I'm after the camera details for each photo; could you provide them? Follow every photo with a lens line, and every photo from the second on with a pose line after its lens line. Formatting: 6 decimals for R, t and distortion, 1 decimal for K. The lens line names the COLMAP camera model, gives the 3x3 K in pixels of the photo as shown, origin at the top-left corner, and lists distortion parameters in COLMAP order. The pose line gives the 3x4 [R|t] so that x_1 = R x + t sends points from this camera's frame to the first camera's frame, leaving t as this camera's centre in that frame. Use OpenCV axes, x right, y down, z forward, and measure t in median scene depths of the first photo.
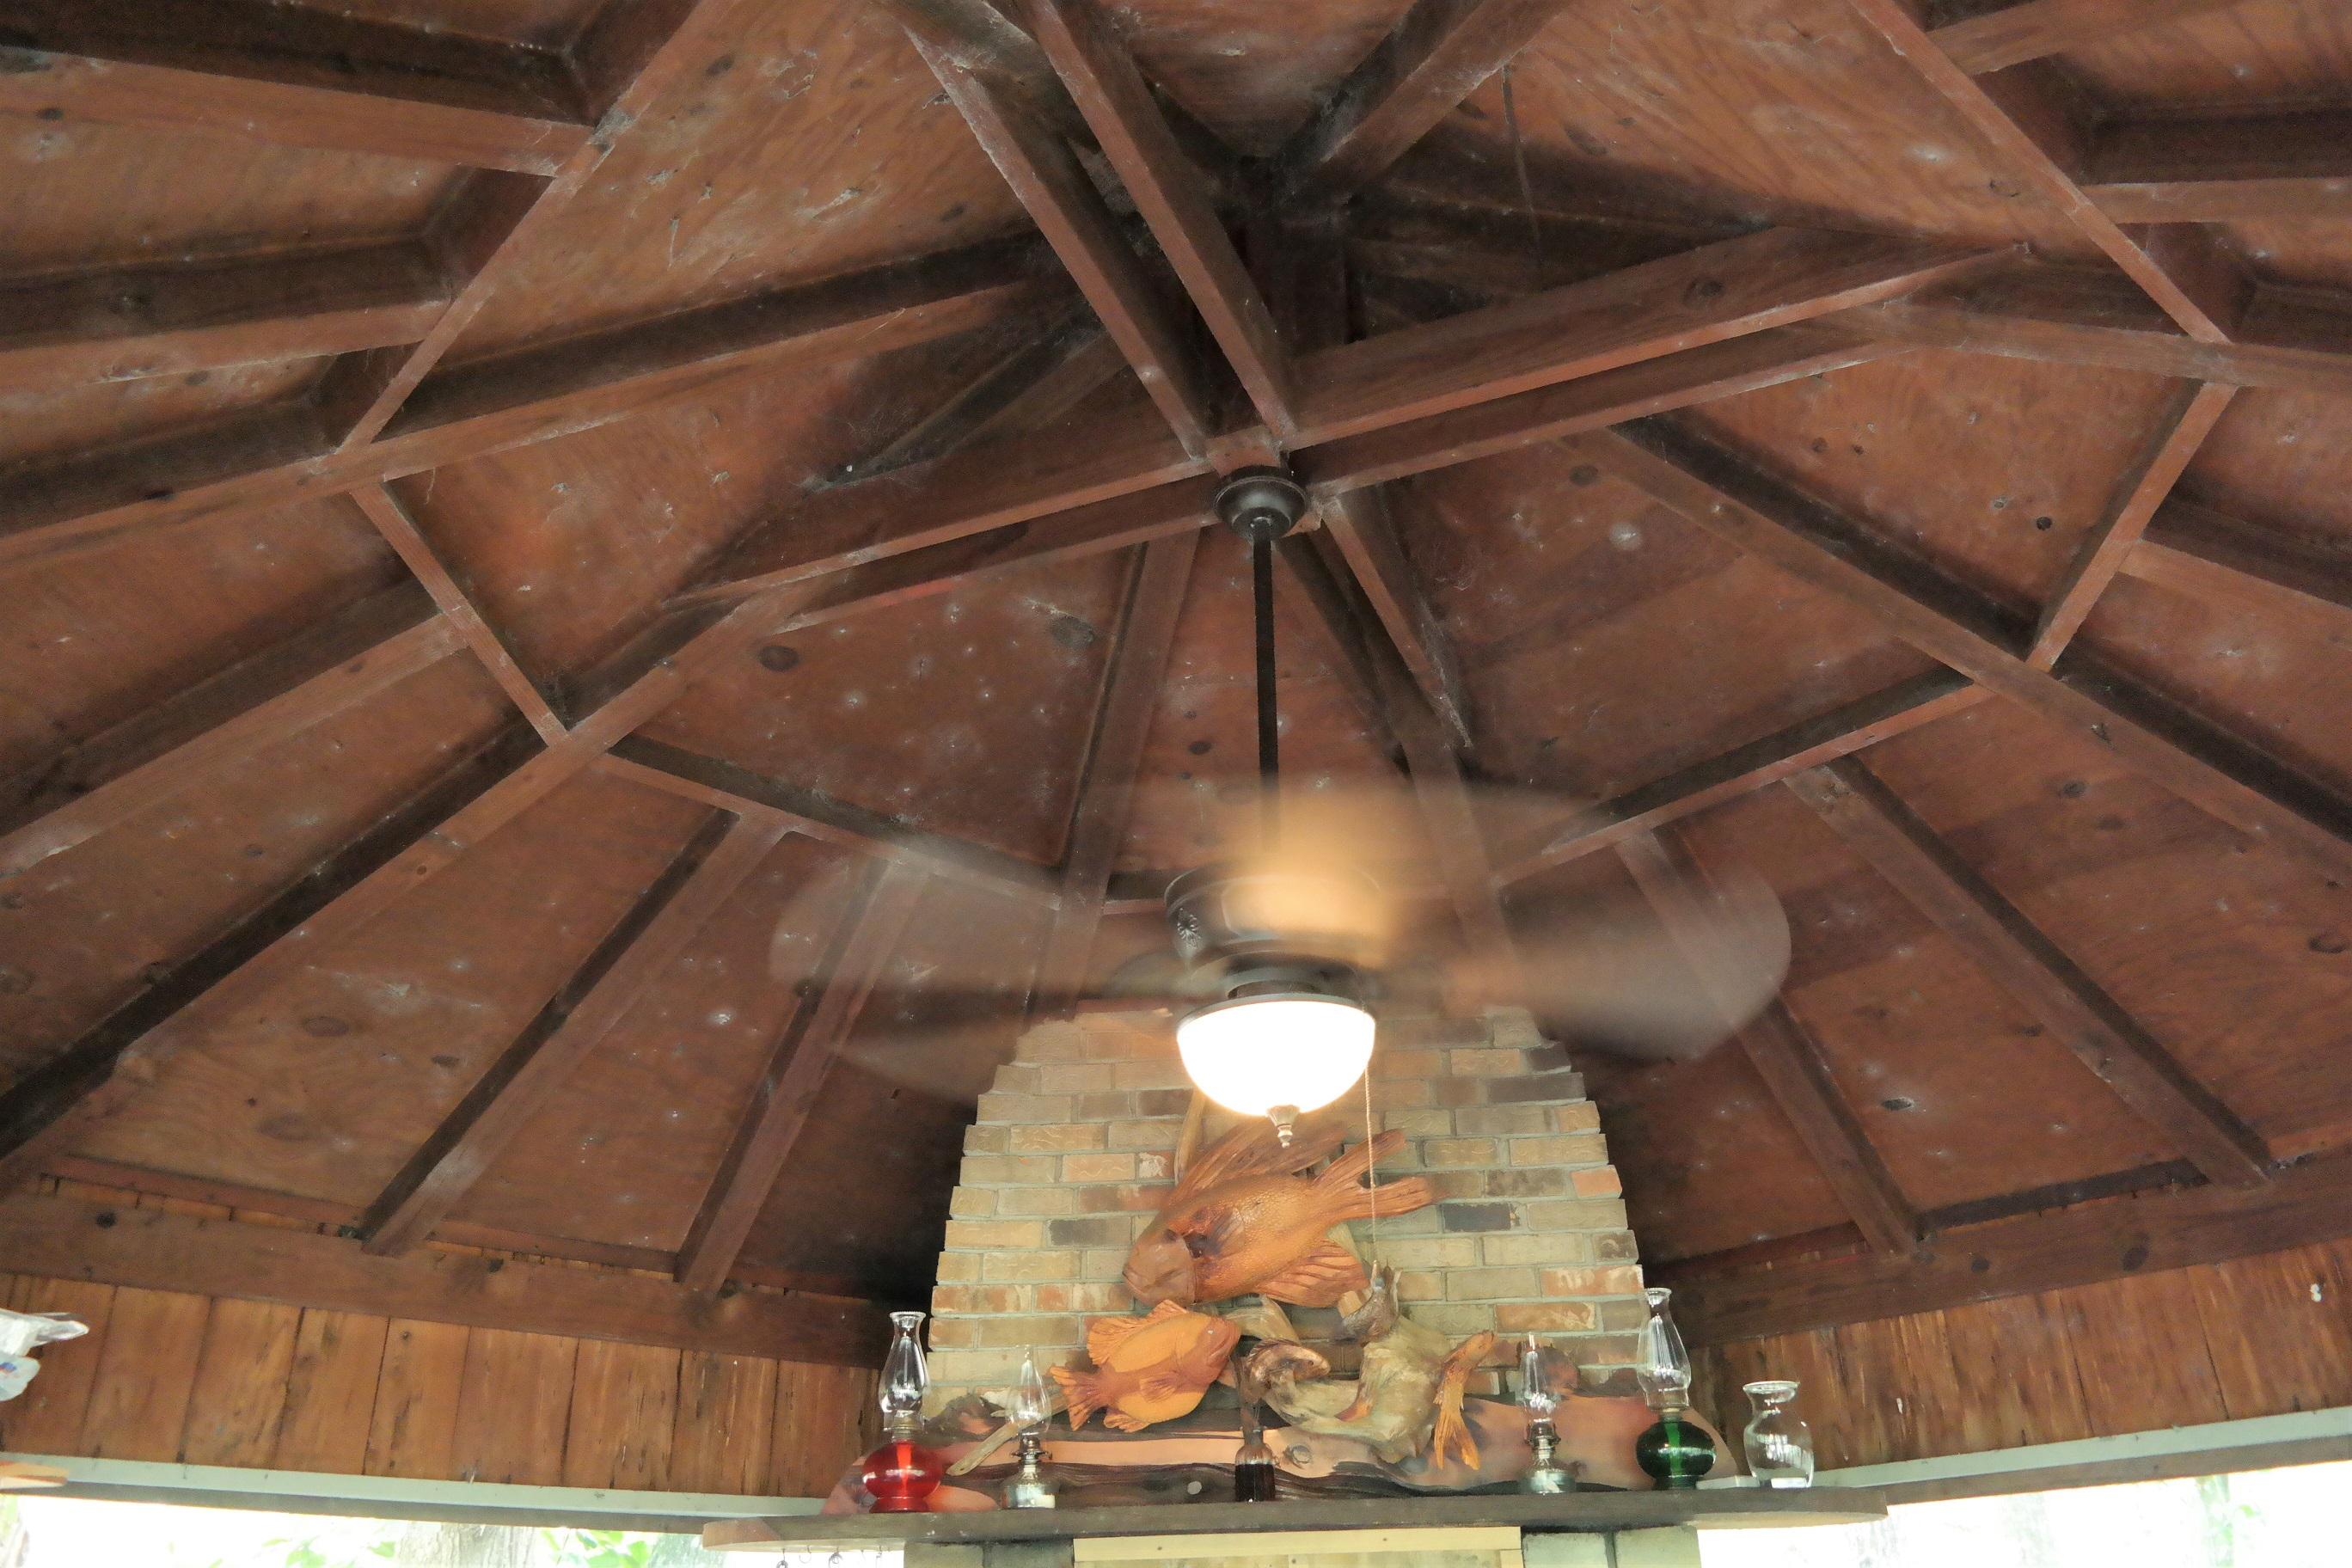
lens RADIAL K [[1884.7, 0, 1181.0], [0, 1884.7, 780.6], [0, 0, 1]] dist [-0.001786, -0.006044]
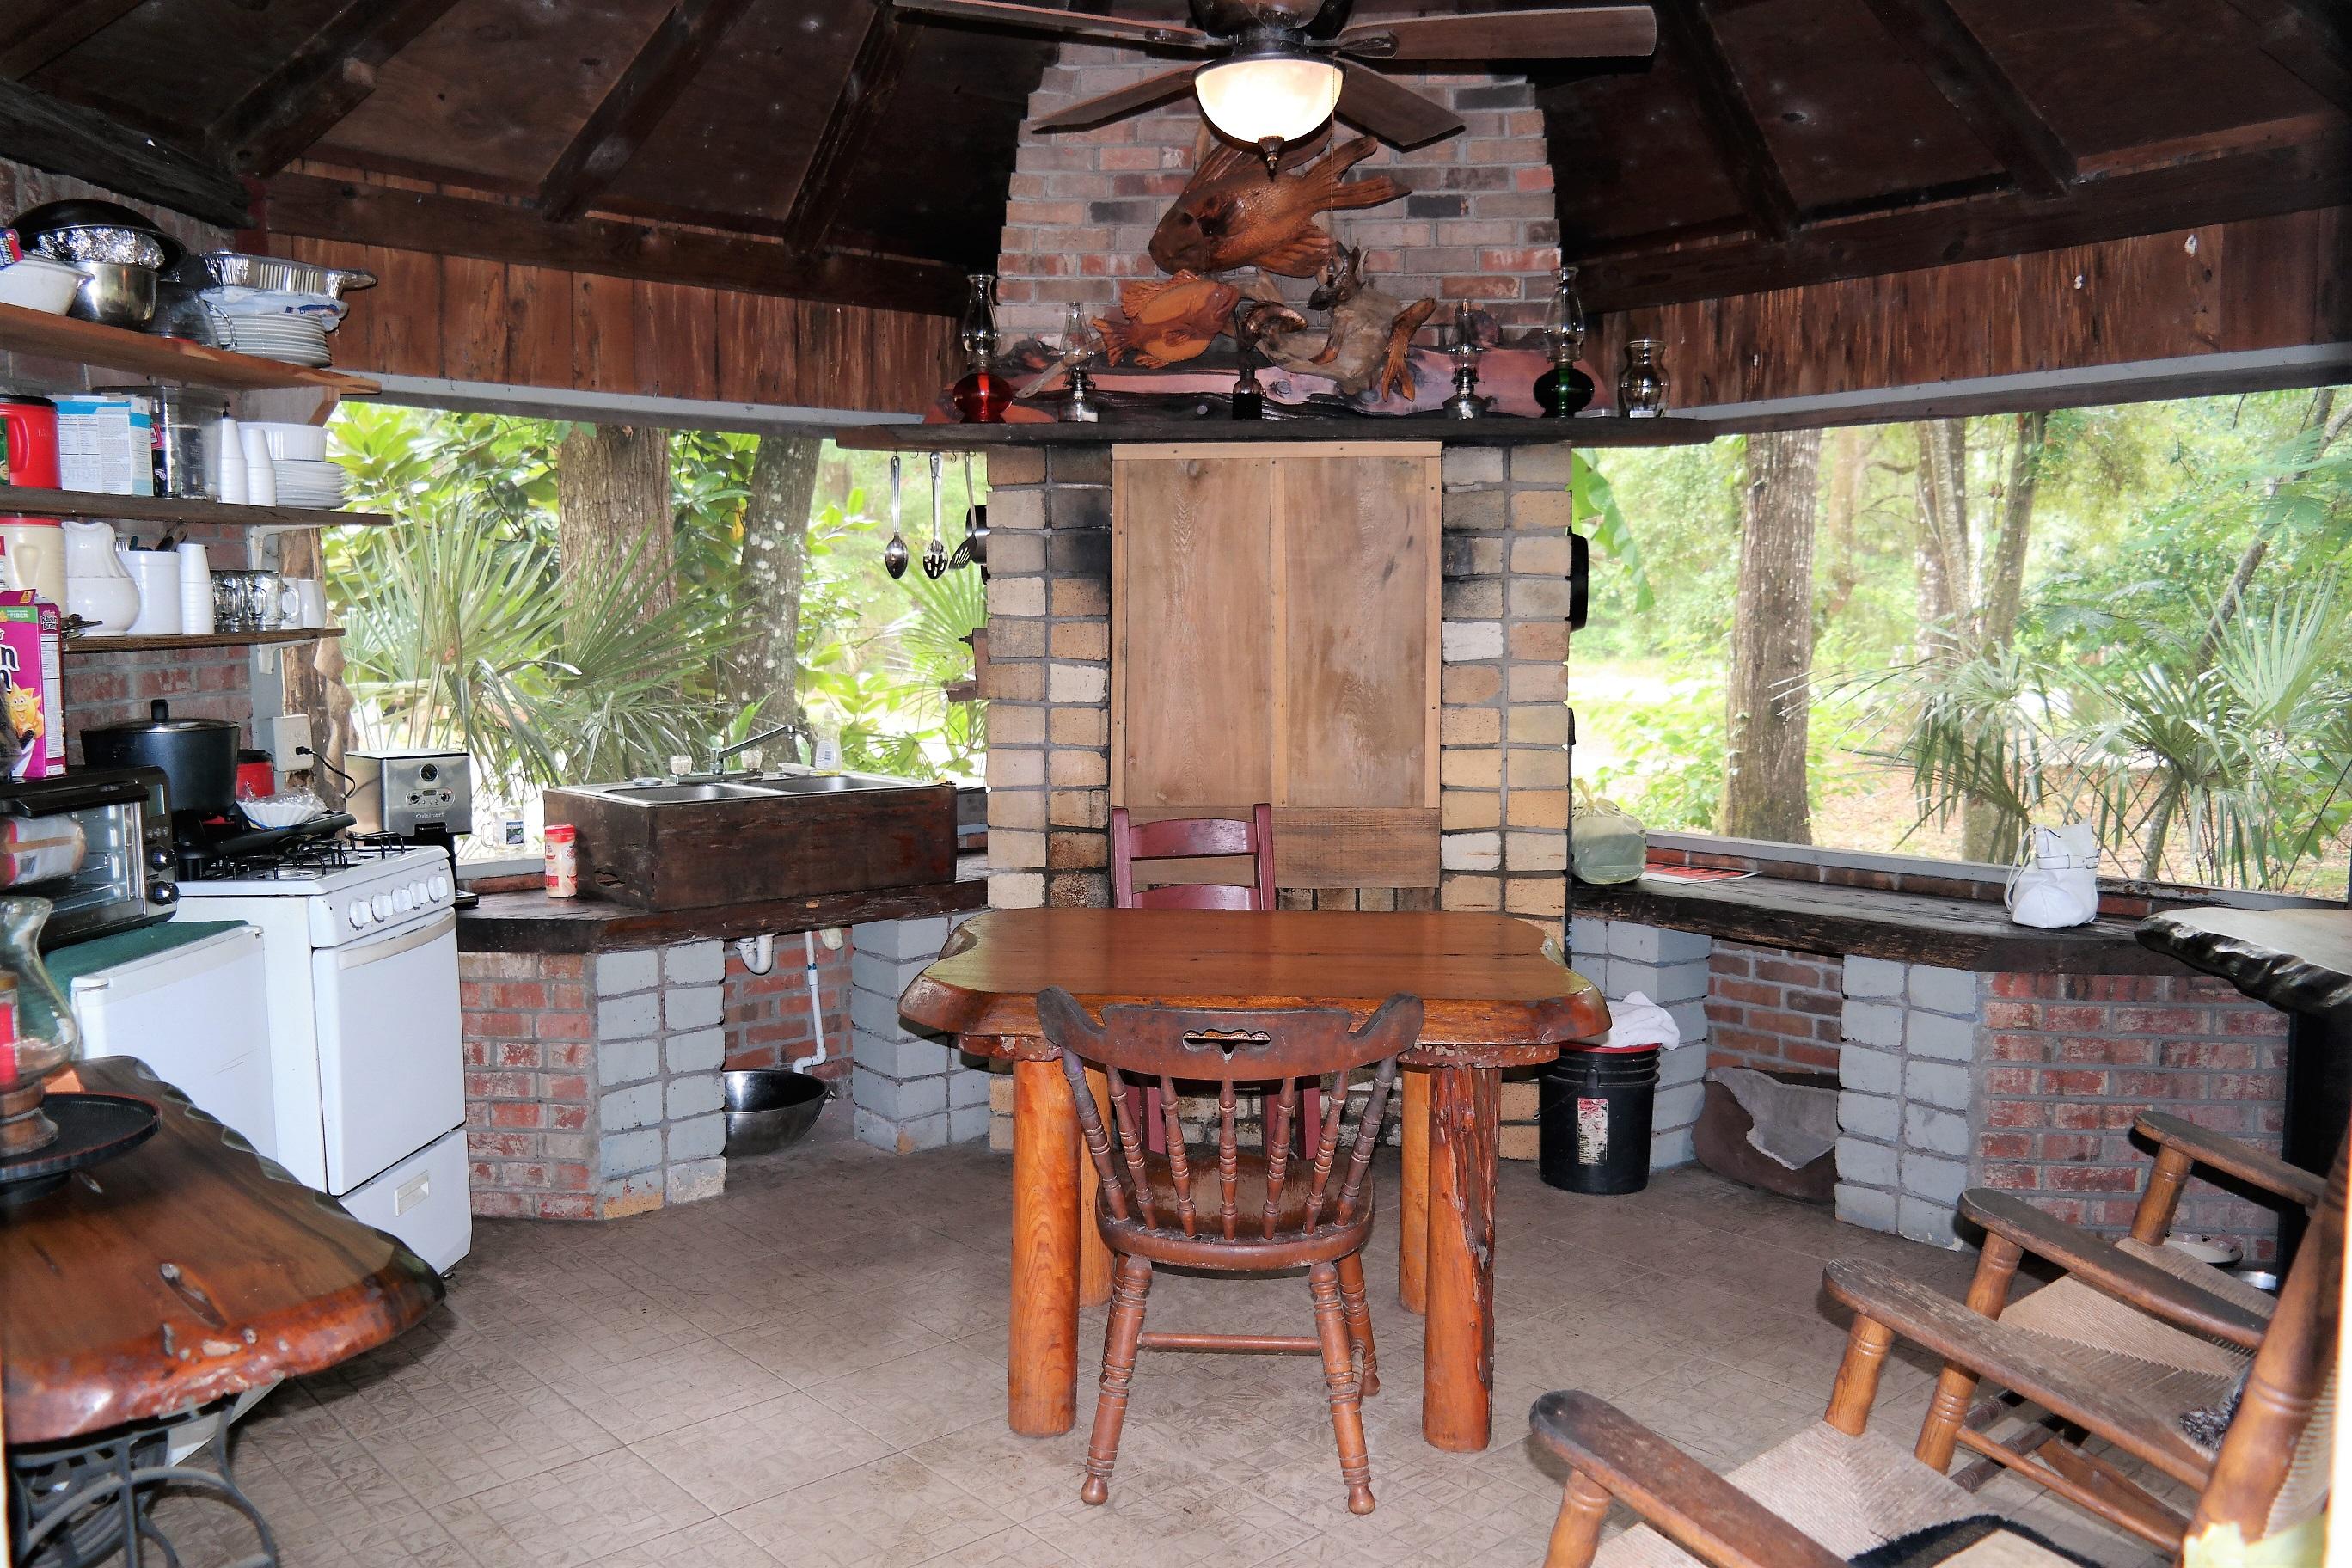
lens RADIAL K [[1884.7, 0, 1181.0], [0, 1884.7, 780.6], [0, 0, 1]] dist [-0.001786, -0.006044]
pose [[0.999797, 0.019470, -0.005106, 0.003908], [-0.013988, 0.854485, 0.519288, -0.088319], [0.014474, -0.519111, 0.854584, -0.262806]]
